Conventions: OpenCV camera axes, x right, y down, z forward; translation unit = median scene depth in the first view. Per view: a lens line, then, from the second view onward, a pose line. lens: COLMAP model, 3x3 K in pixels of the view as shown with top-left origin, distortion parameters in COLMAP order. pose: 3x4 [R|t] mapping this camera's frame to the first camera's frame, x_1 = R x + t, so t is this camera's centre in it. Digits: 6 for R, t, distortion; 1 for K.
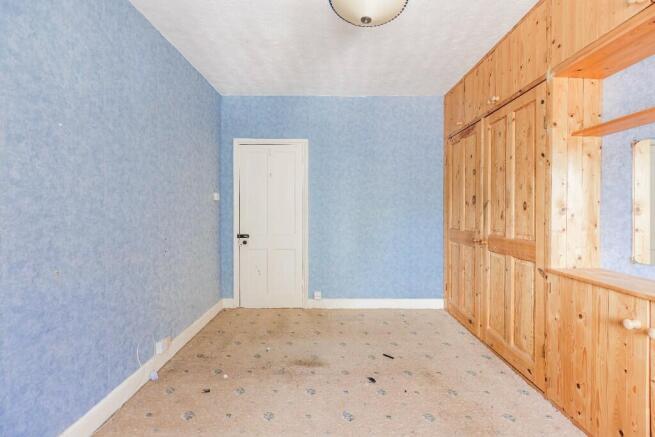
lens RADIAL K [[289.1, 0, 327.0], [0, 289.1, 214.3], [0, 0, 1]] dist [-0.002456, -0.000003]
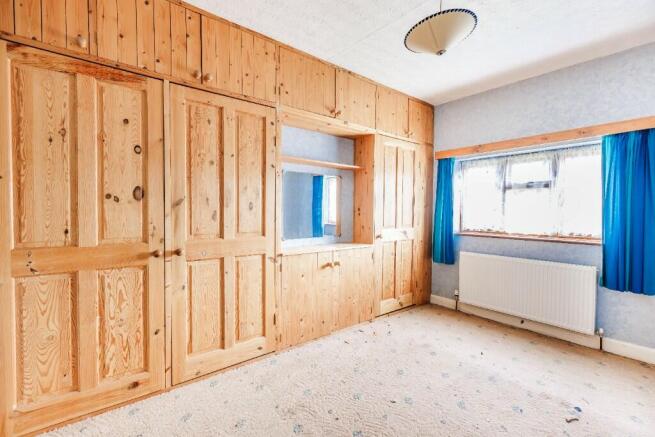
lens RADIAL K [[289.1, 0, 327.1], [0, 289.1, 216.2], [0, 0, 1]] dist [-0.002456, -0.000003]
pose [[-0.636216, -0.021698, 0.771206, -0.348901], [0.006849, 0.999406, 0.033768, -0.025772], [-0.771481, 0.026766, -0.635689, 1.490664]]
